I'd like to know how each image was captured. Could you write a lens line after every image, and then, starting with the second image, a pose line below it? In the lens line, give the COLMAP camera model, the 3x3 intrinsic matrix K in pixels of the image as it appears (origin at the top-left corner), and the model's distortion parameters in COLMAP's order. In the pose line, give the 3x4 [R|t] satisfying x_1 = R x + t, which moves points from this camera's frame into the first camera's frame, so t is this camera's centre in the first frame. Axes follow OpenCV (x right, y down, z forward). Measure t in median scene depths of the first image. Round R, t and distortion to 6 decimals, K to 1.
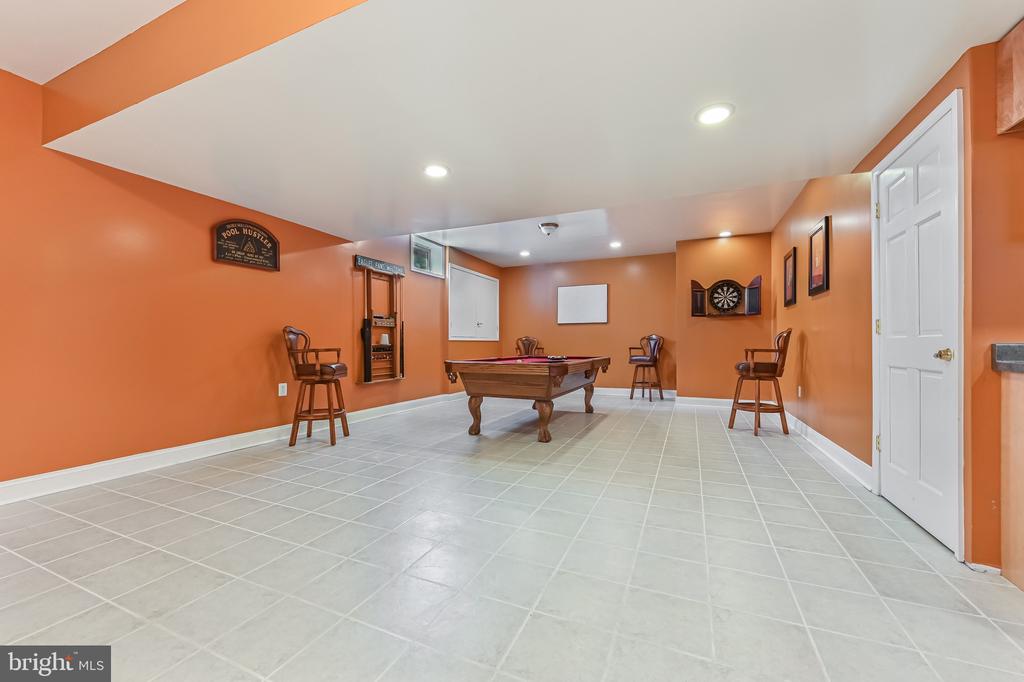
lens RADIAL K [[402.7, 0, 510.7], [0, 402.7, 344.5], [0, 0, 1]] dist [0.000573, -0.000016]
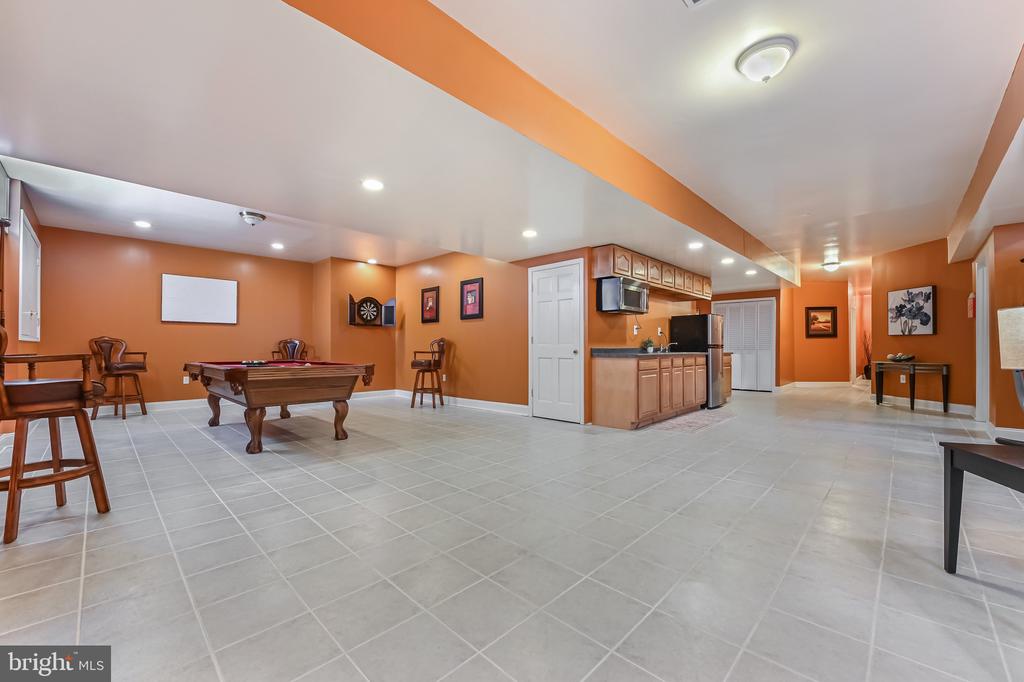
lens RADIAL K [[410.8, 0, 508.5], [0, 410.8, 347.4], [0, 0, 1]] dist [-0.000032, -0.000309]
pose [[0.349825, 0.005216, 0.936801, -0.857593], [-0.001116, 0.999986, -0.005151, 0.005415], [-0.936814, 0.000757, 0.349826, 0.231513]]
